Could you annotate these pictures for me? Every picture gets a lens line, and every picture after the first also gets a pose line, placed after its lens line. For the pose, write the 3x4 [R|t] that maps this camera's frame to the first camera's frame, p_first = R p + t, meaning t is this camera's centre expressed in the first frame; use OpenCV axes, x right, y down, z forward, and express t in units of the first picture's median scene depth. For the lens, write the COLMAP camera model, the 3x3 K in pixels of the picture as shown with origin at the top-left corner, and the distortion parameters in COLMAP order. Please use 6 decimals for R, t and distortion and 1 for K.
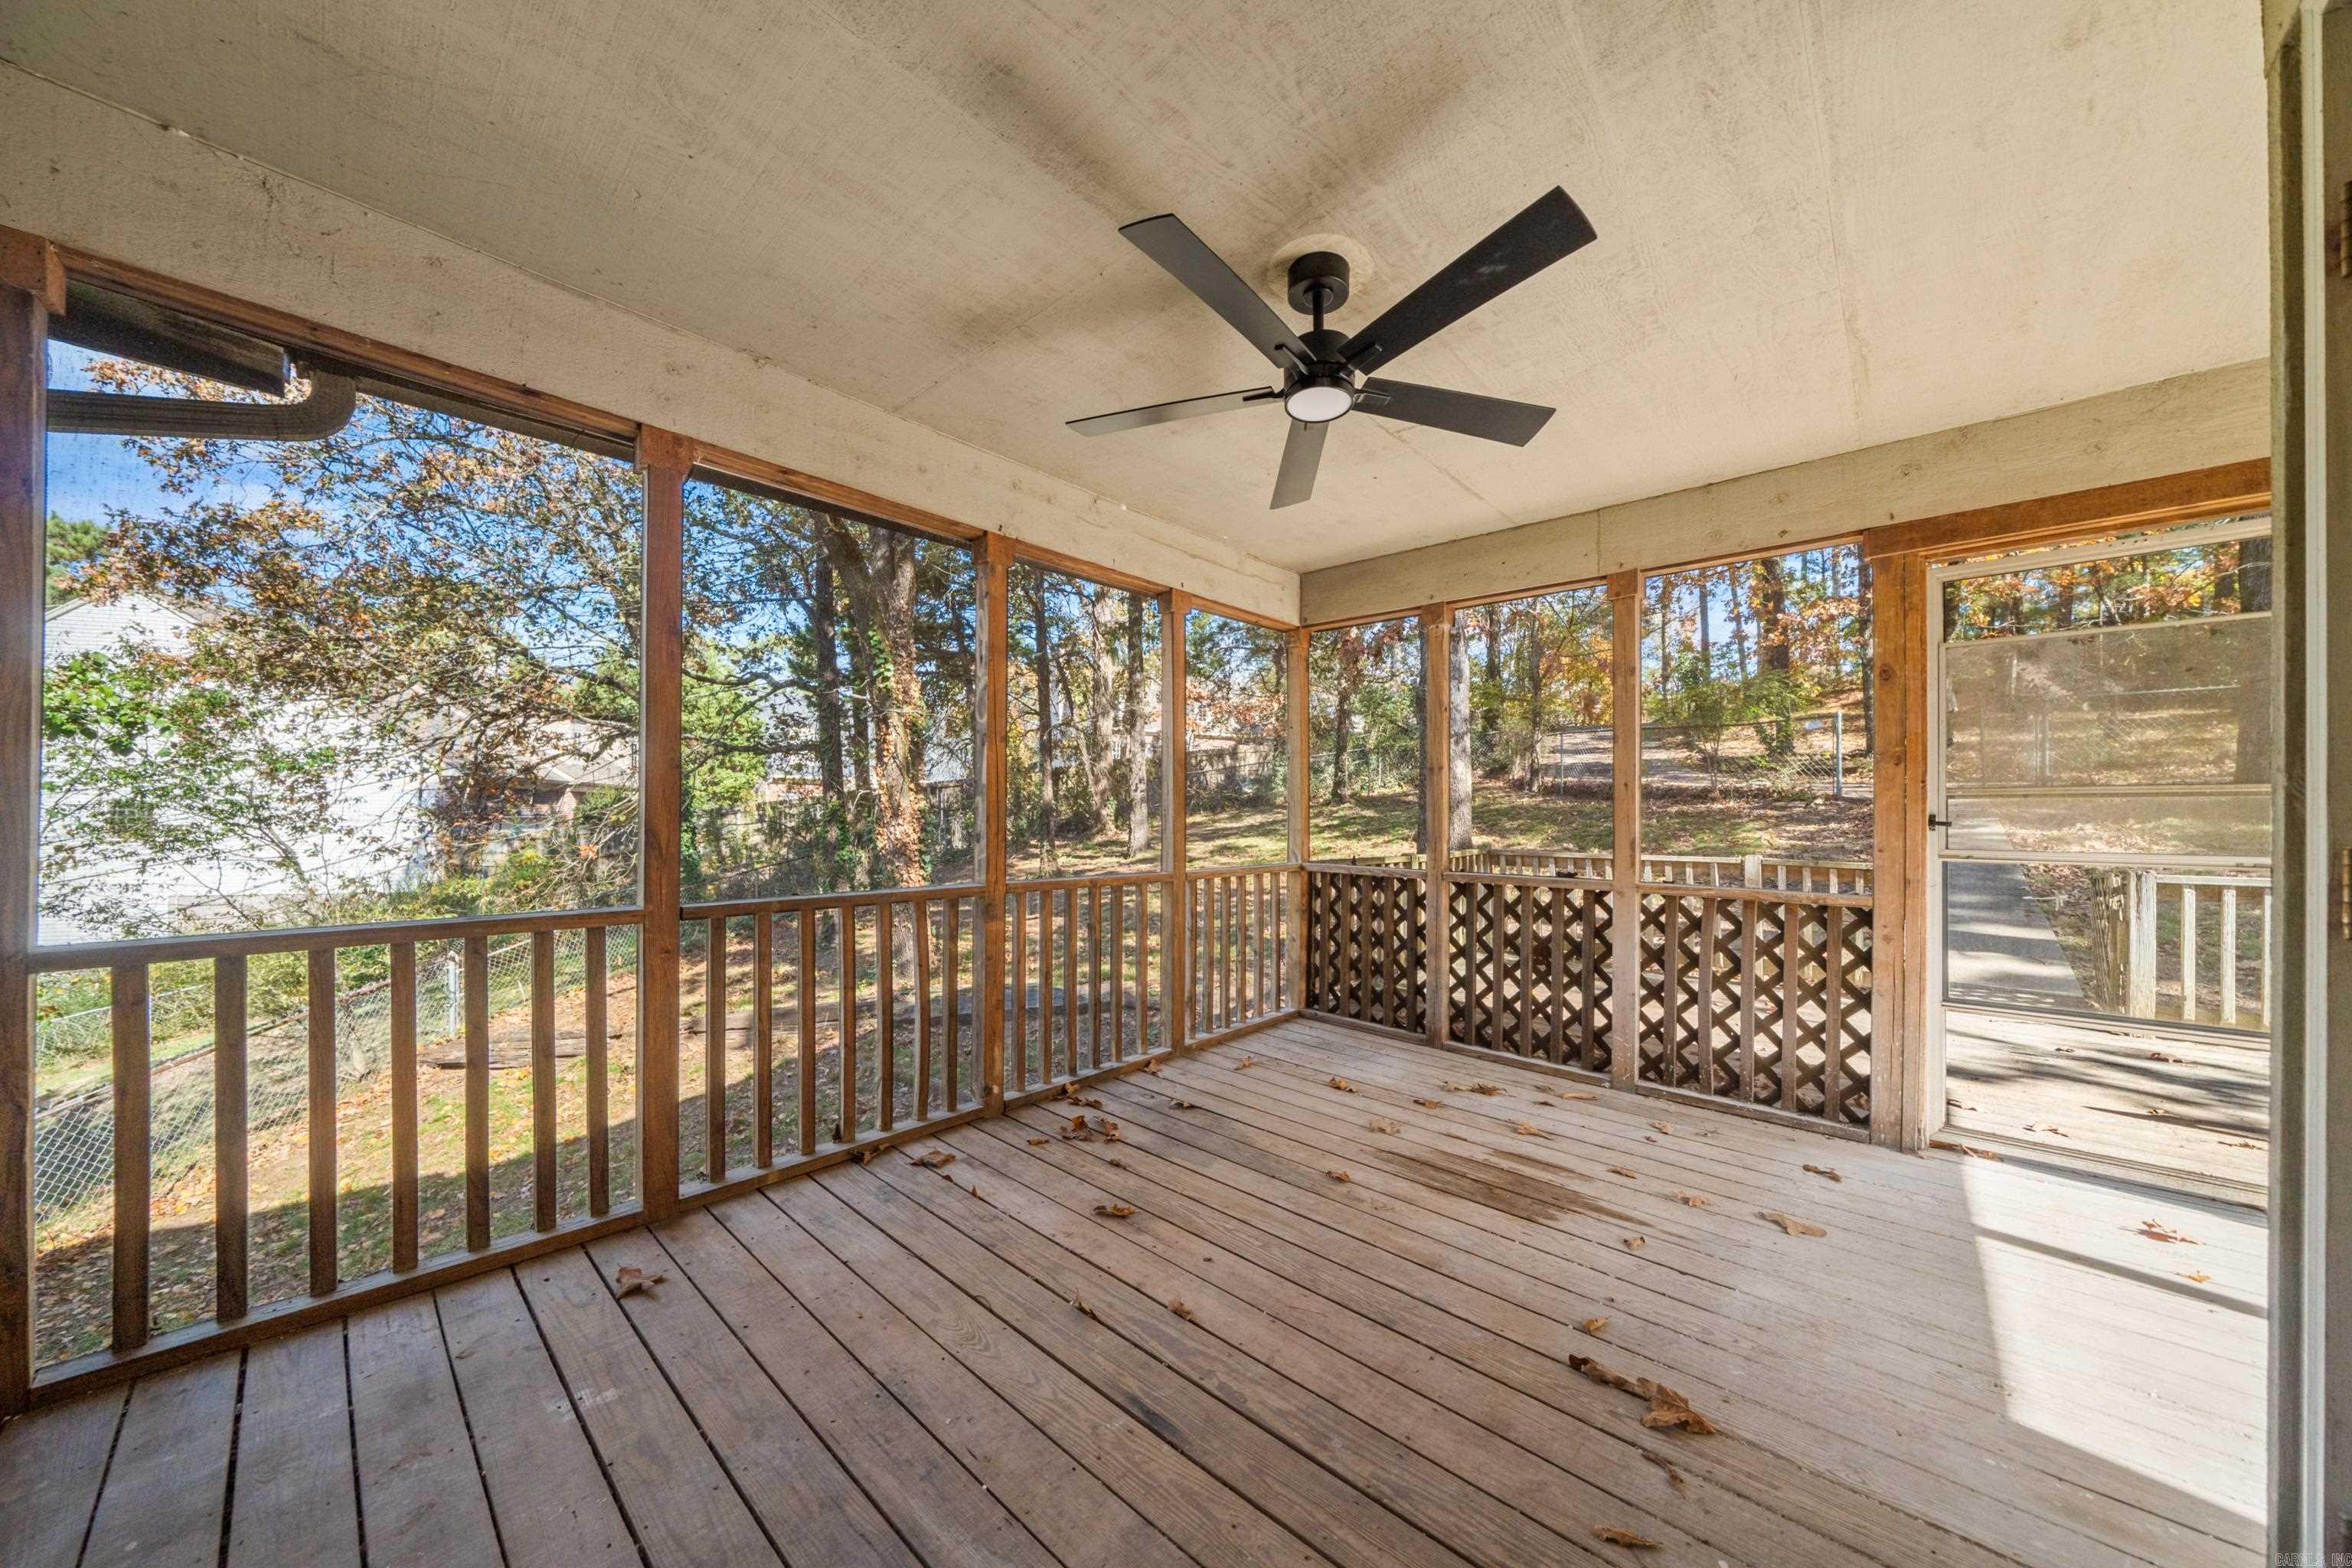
lens RADIAL K [[799.7, 0, 1176.0], [0, 799.7, 784.0], [0, 0, 1]] dist [0.000865, 0.000132]
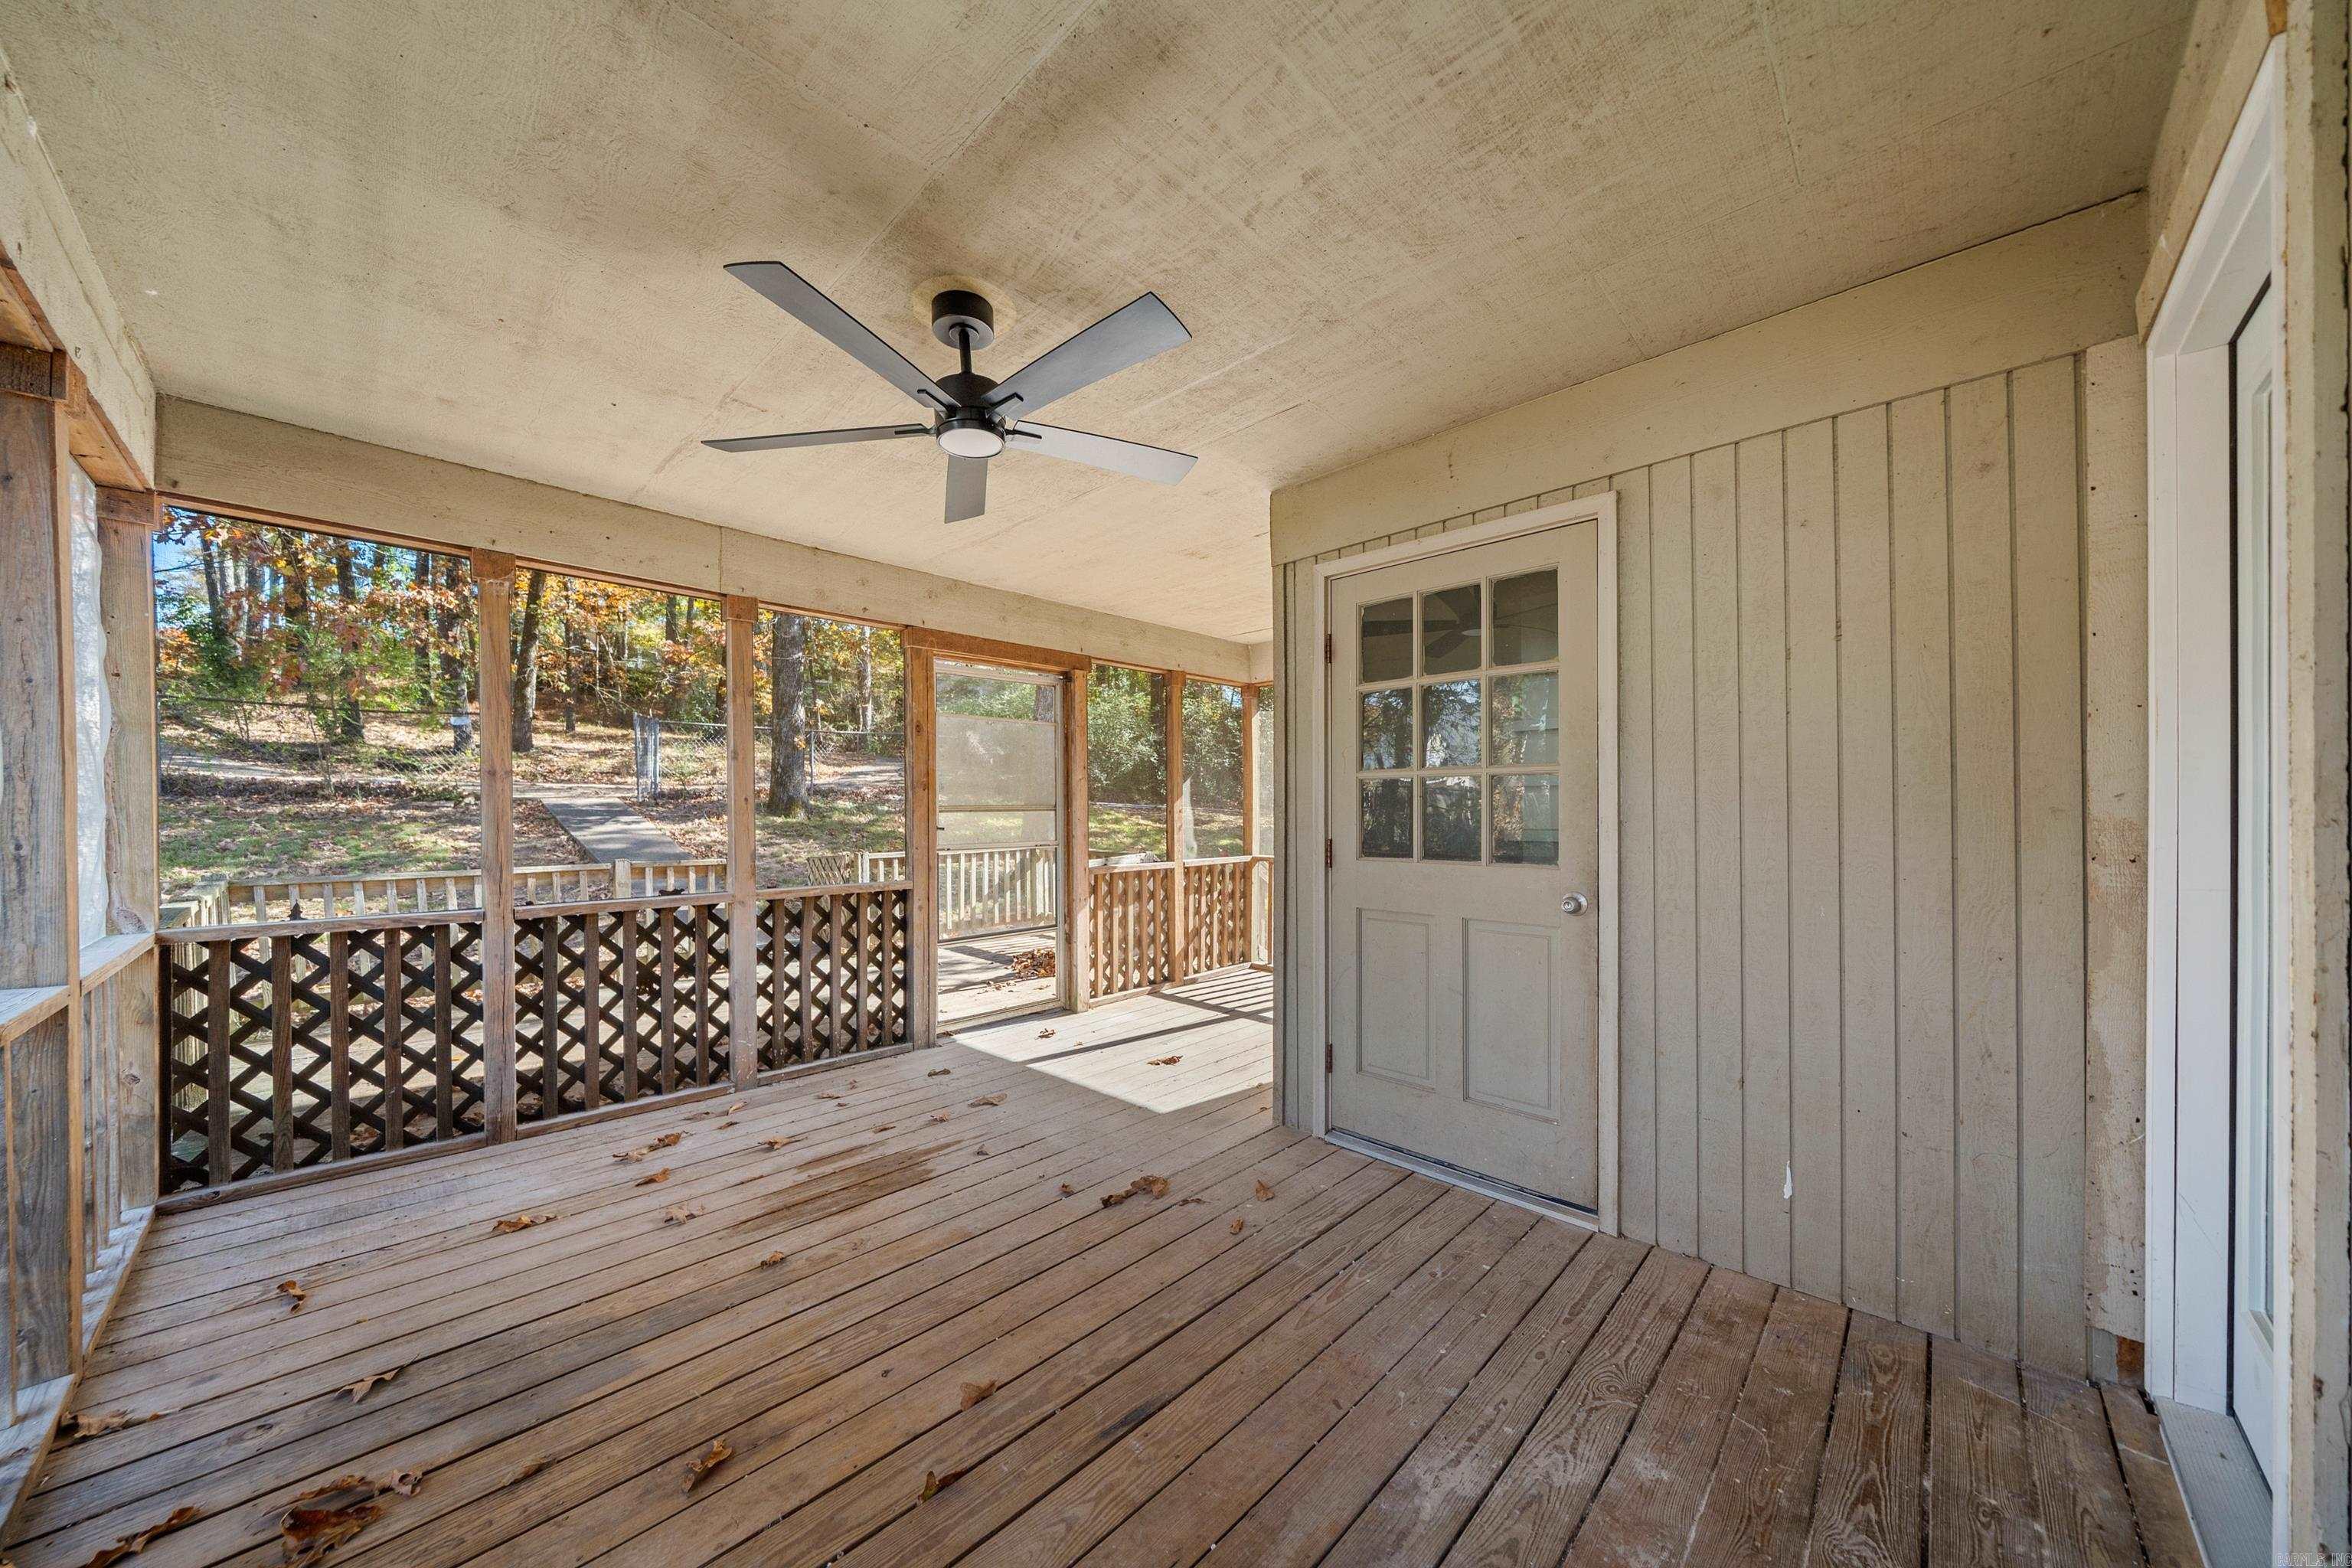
lens RADIAL K [[811.7, 0, 1178.0], [0, 811.7, 803.7], [0, 0, 1]] dist [0.000147, 0.000062]
pose [[0.025778, 0.001643, 0.999666, -0.490489], [-0.033172, 0.999449, -0.000788, -0.009000], [-0.999117, -0.033140, 0.025818, 0.418383]]
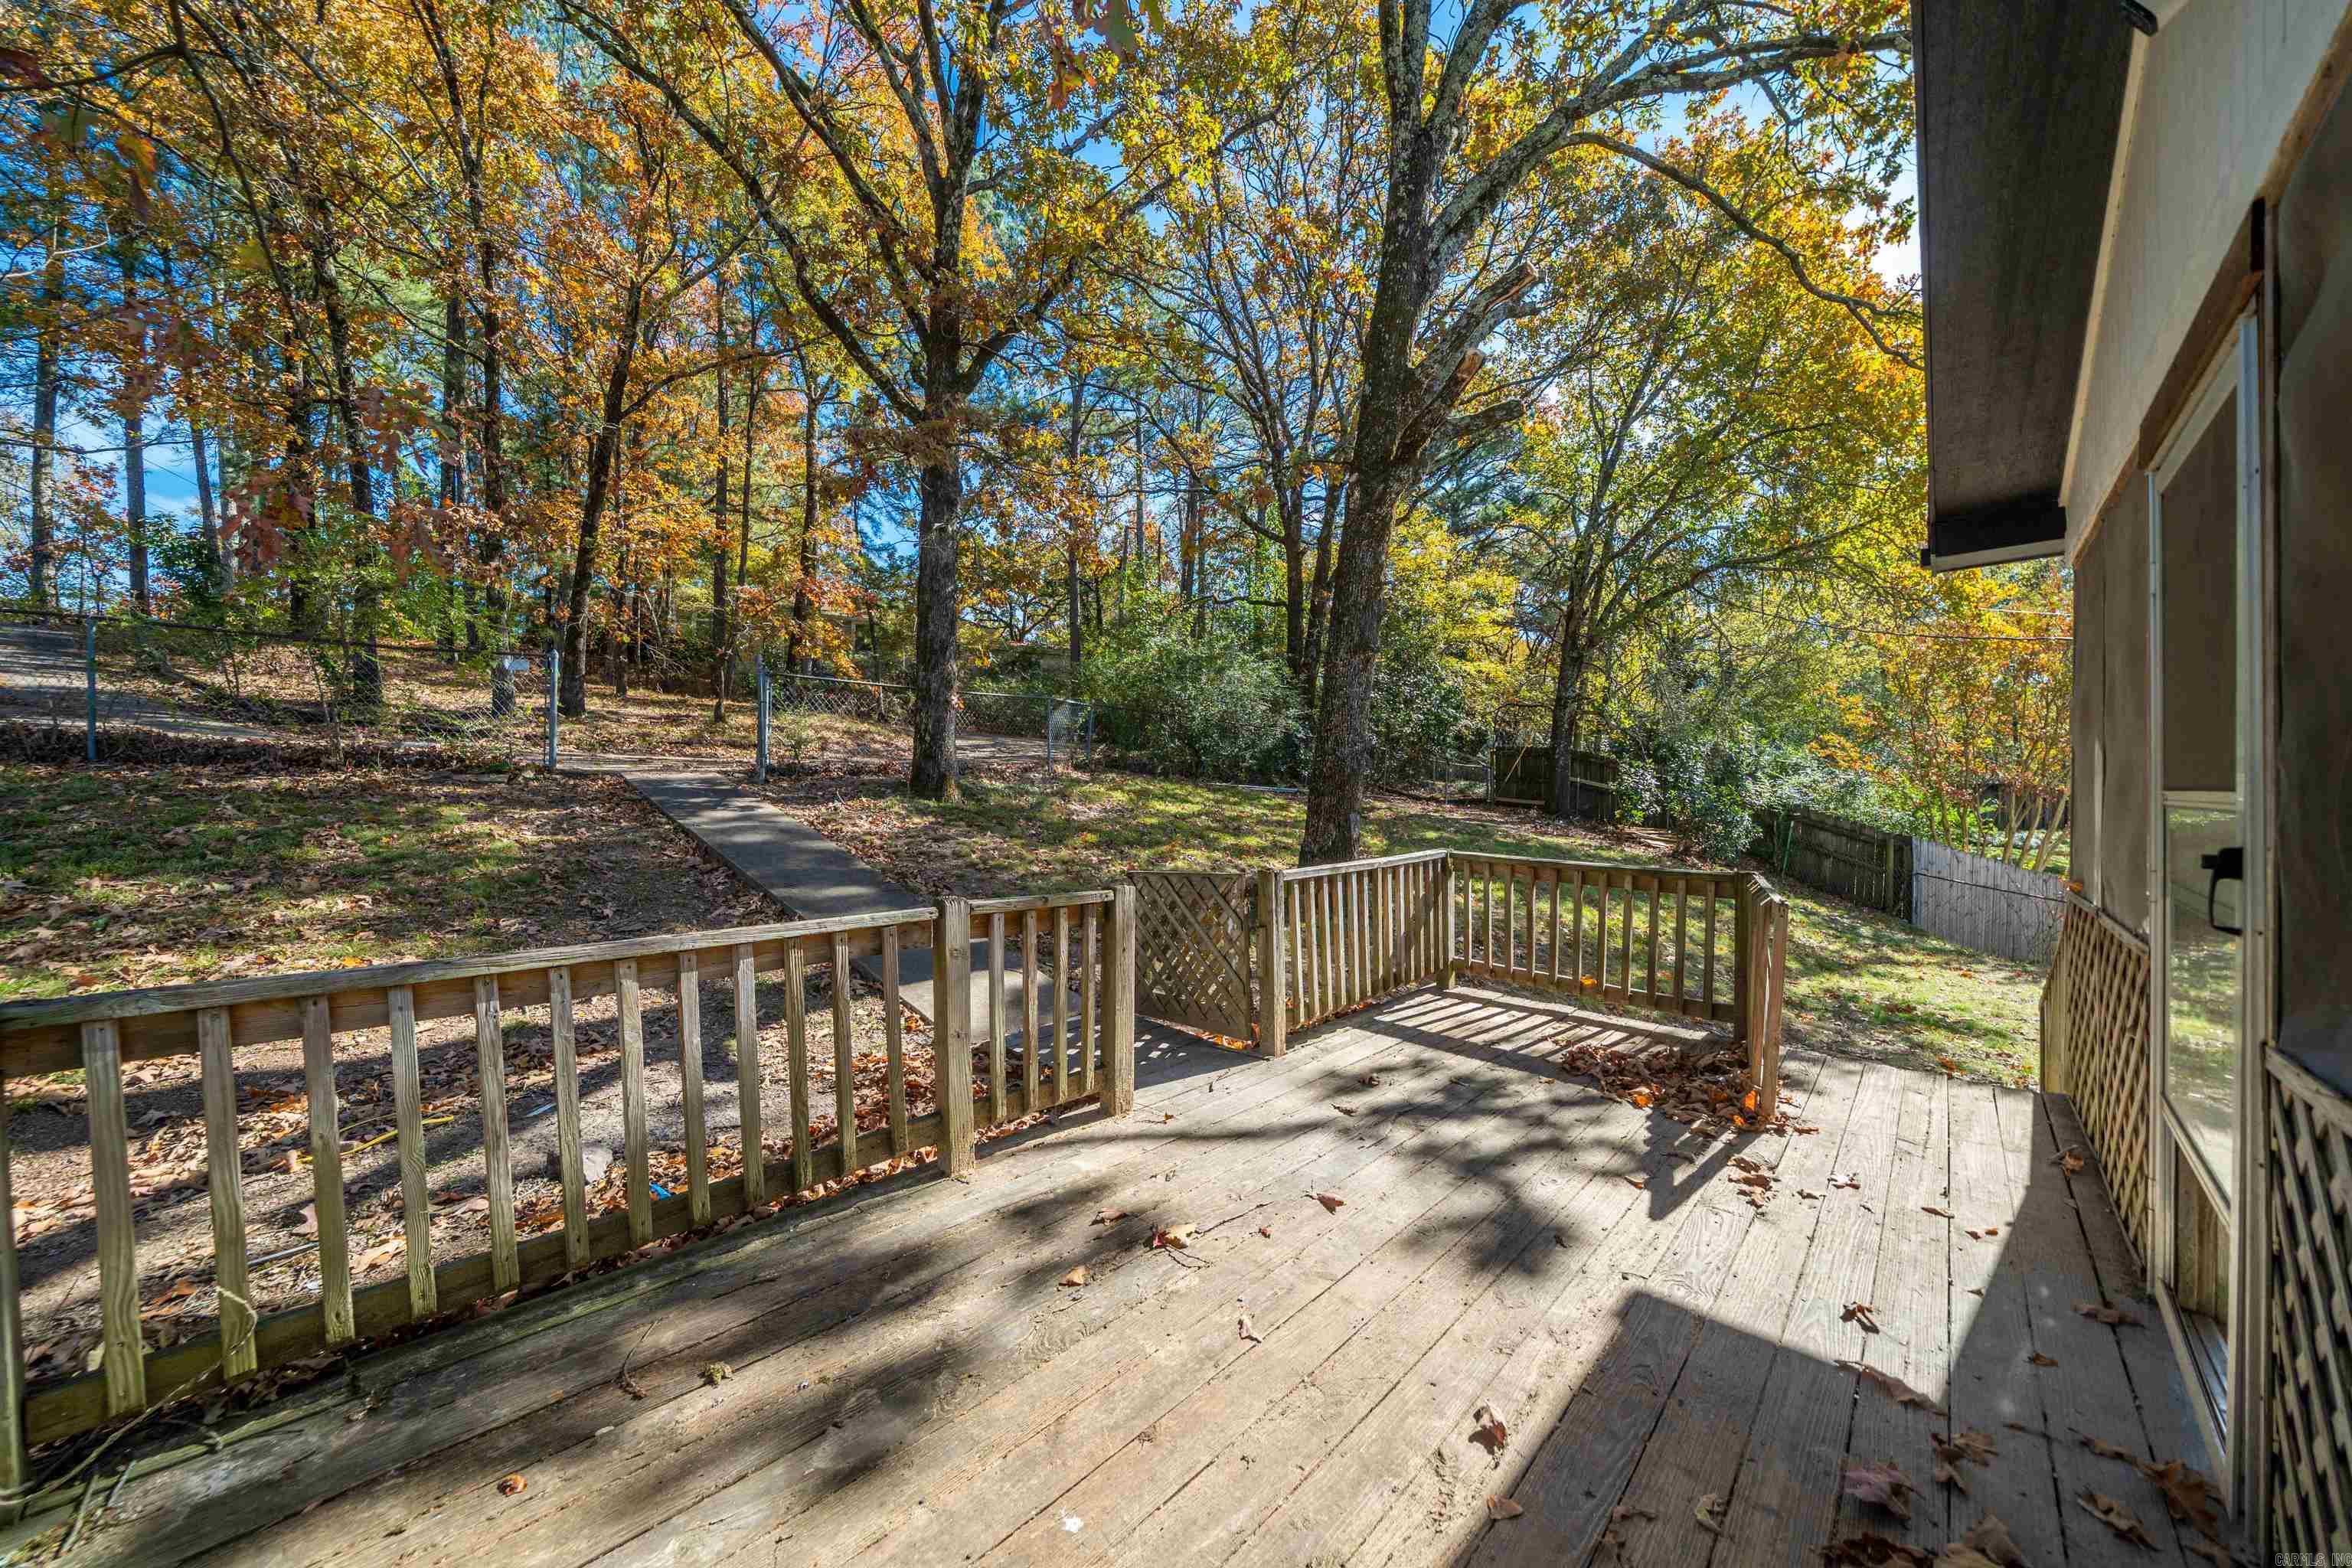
lens RADIAL K [[799.7, 0, 1176.0], [0, 799.7, 784.0], [0, 0, 1]] dist [0.000865, 0.000132]
pose [[0.027232, 0.004413, 0.999619, 0.416479], [-0.042518, 0.999090, -0.003252, 0.027159], [-0.998725, -0.042413, 0.027394, 1.403412]]
